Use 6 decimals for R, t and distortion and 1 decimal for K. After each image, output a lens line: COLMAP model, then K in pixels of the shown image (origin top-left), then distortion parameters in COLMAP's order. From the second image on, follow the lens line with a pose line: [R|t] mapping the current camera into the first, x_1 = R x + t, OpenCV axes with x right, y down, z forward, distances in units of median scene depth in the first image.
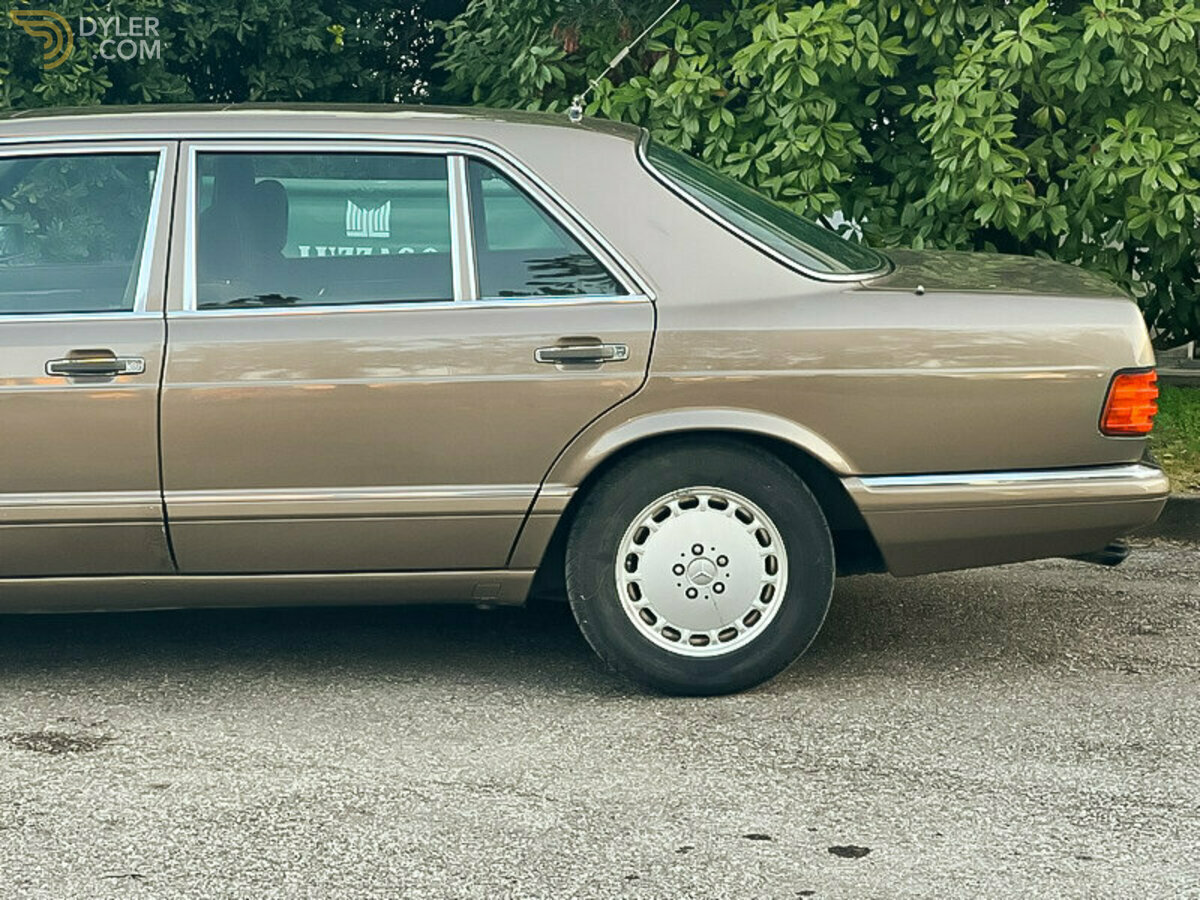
lens RADIAL K [[2654.7, 0, 606.8], [0, 2654.7, 460.4], [0, 0, 1]] dist [0.172883, 0.000000]
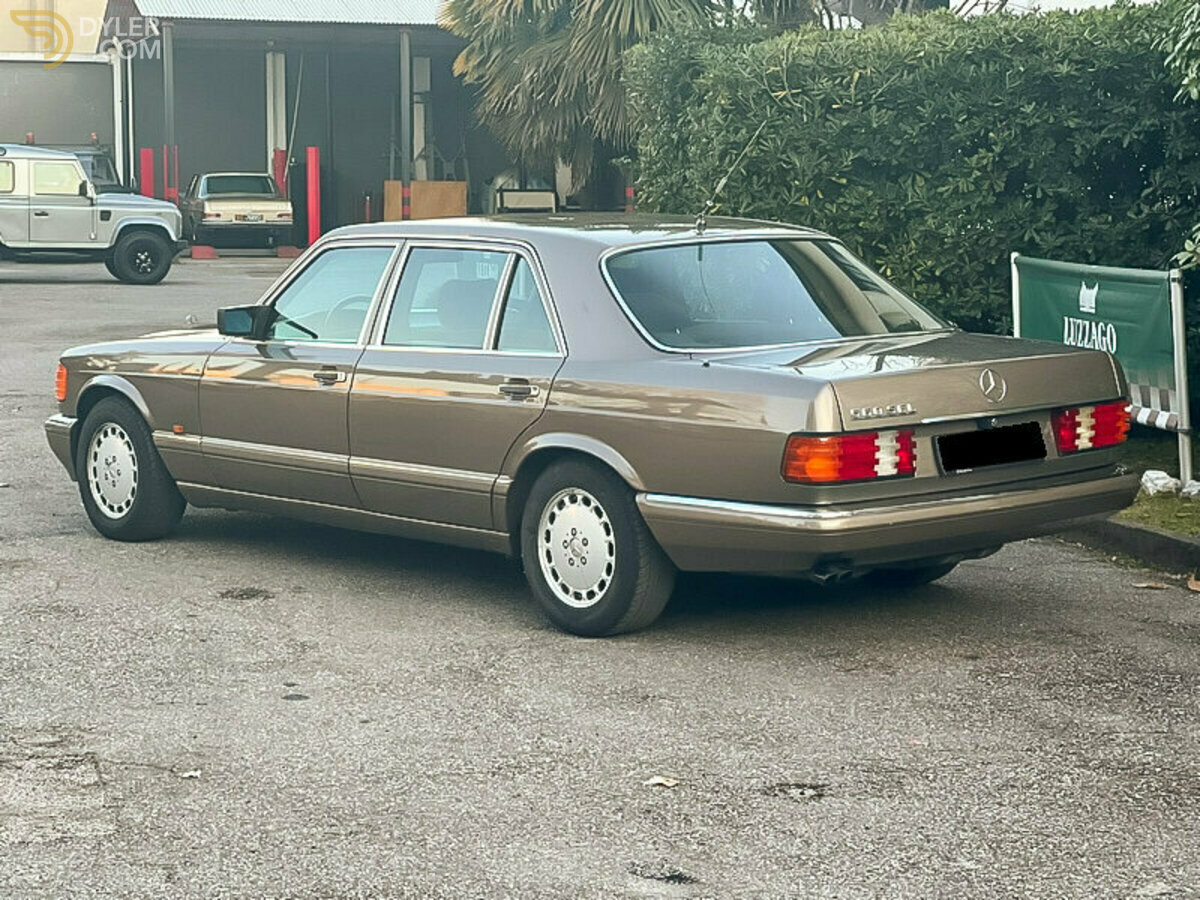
lens RADIAL K [[2654.7, 0, 598.2], [0, 2654.7, 442.5], [0, 0, 1]] dist [0.172883, 0.000000]
pose [[0.631481, 0.087586, -0.770429, 1.126802], [-0.105341, 0.994078, 0.026669, -0.053371], [0.768202, 0.064317, 0.636968, 0.090303]]
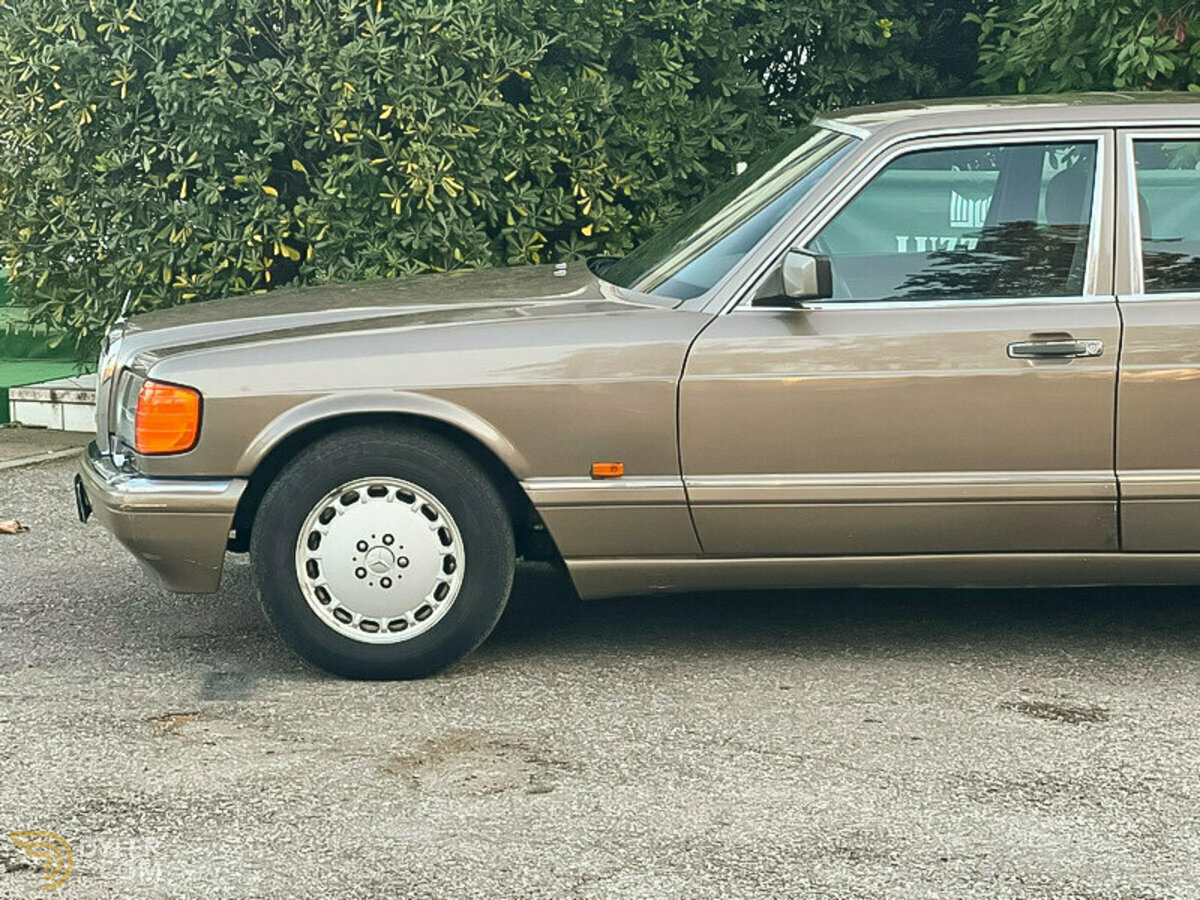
lens RADIAL K [[2654.7, 0, 592.2], [0, 2654.7, 448.3], [0, 0, 1]] dist [0.172883, 0.000000]
pose [[0.999711, 0.003825, -0.023727, -0.333301], [-0.003907, 0.999987, -0.003415, 0.007058], [0.023714, 0.003507, 0.999713, -0.031640]]
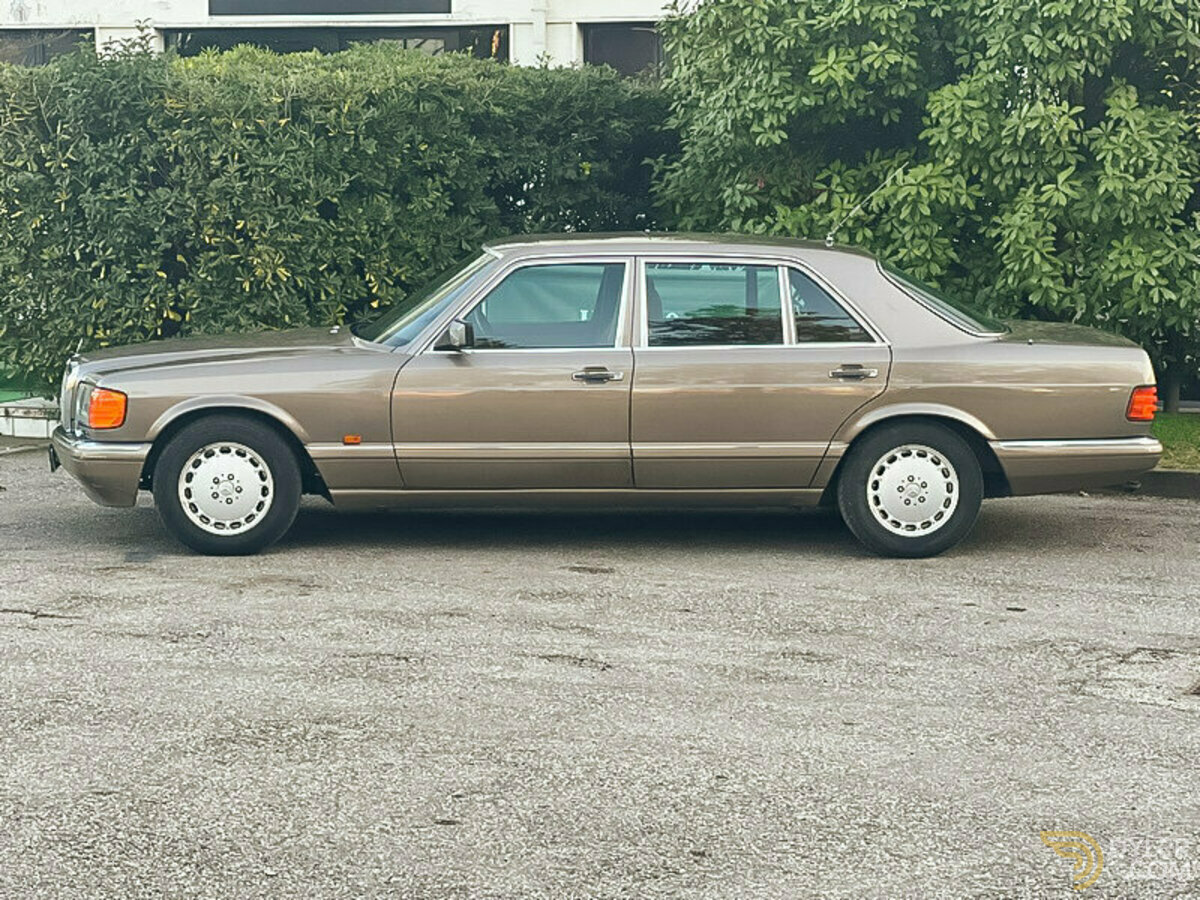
lens RADIAL K [[2654.7, 0, 602.9], [0, 2654.7, 444.5], [0, 0, 1]] dist [0.172883, 0.000000]
pose [[0.999558, 0.013522, 0.026481, -0.228664], [-0.012771, 0.999518, -0.028307, 0.064268], [-0.026851, 0.027957, 0.999248, -0.851743]]
